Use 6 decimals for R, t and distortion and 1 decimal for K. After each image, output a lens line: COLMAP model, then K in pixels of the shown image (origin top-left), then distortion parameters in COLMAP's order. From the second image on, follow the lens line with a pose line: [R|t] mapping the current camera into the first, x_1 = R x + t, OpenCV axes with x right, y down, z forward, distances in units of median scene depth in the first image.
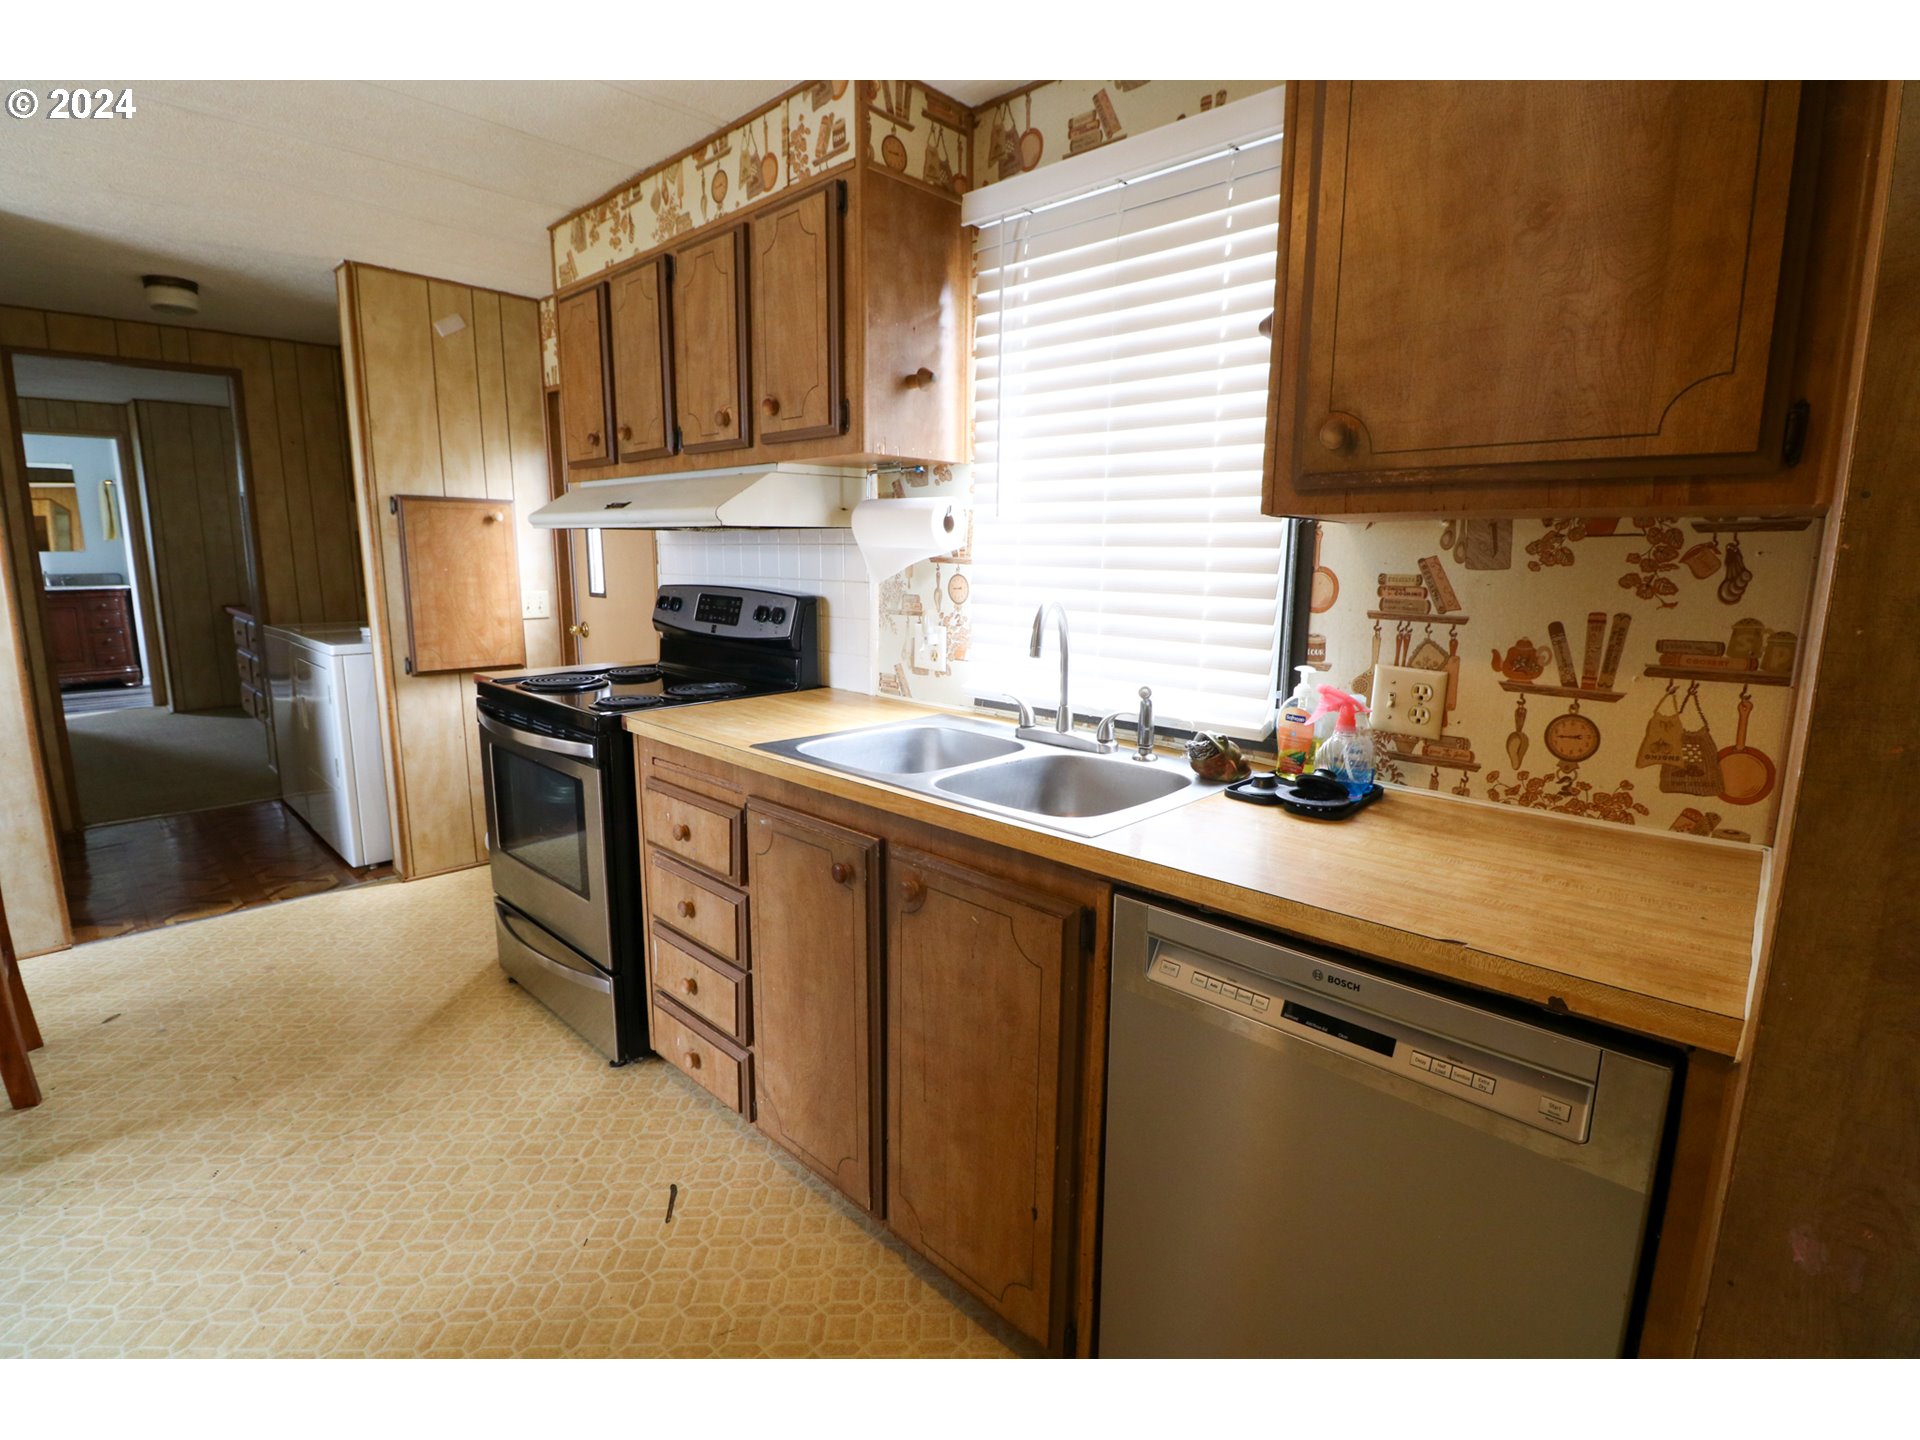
lens RADIAL K [[883.2, 0, 971.8], [0, 883.2, 705.2], [0, 0, 1]] dist [-0.001698, -0.012633]
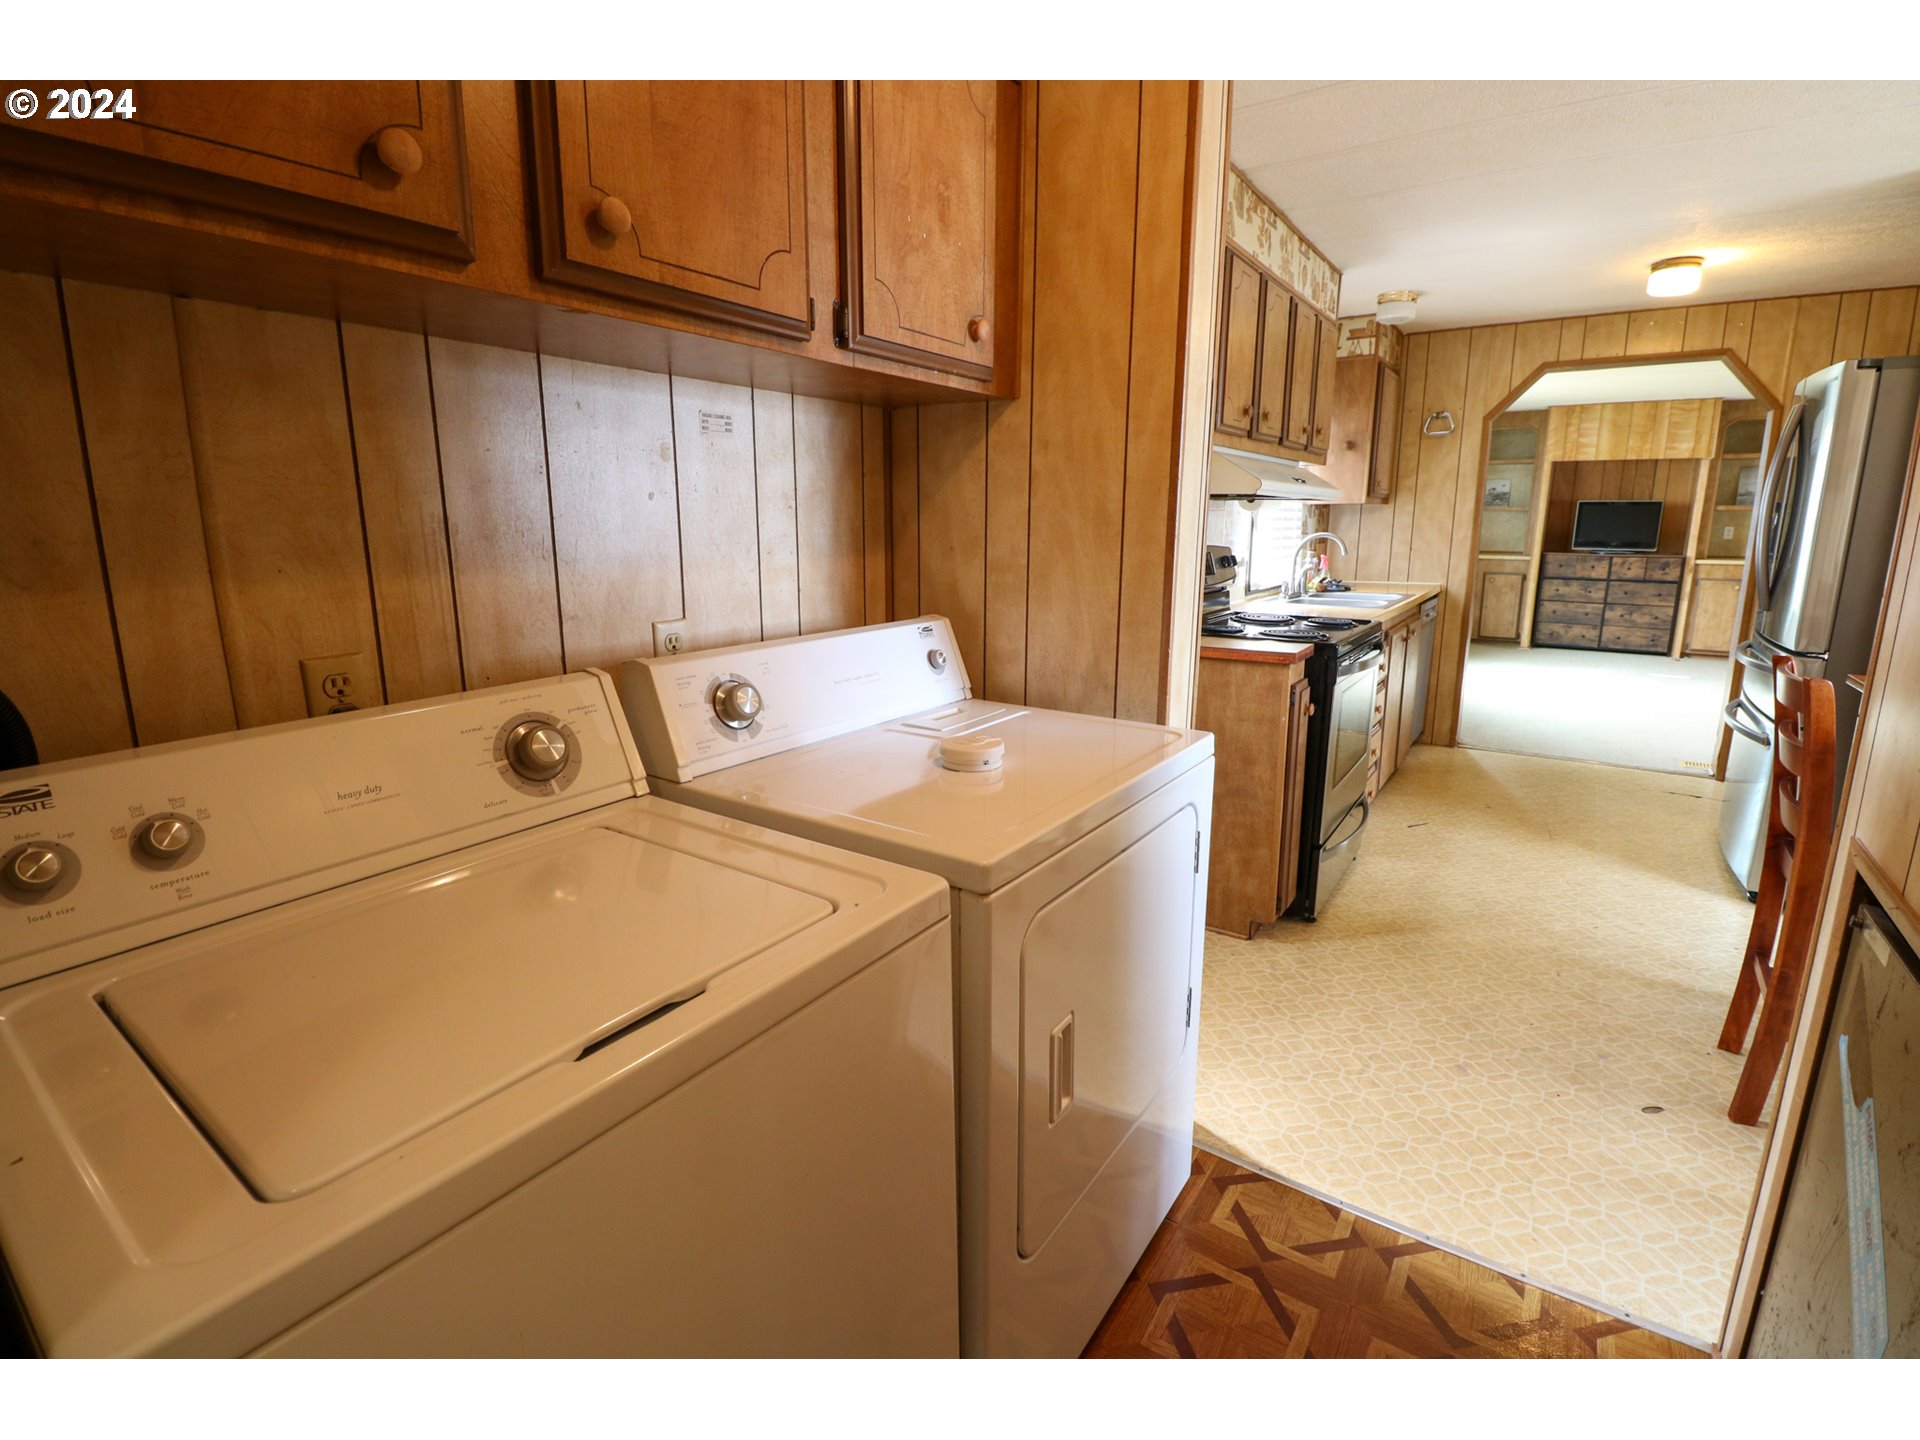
lens RADIAL K [[883.2, 0, 973.4], [0, 883.2, 697.0], [0, 0, 1]] dist [-0.001698, -0.012633]
pose [[-0.143746, -0.210935, 0.966873, -1.852385], [0.164797, 0.958275, 0.233560, -0.343271], [-0.975797, 0.192911, -0.102986, 1.875863]]
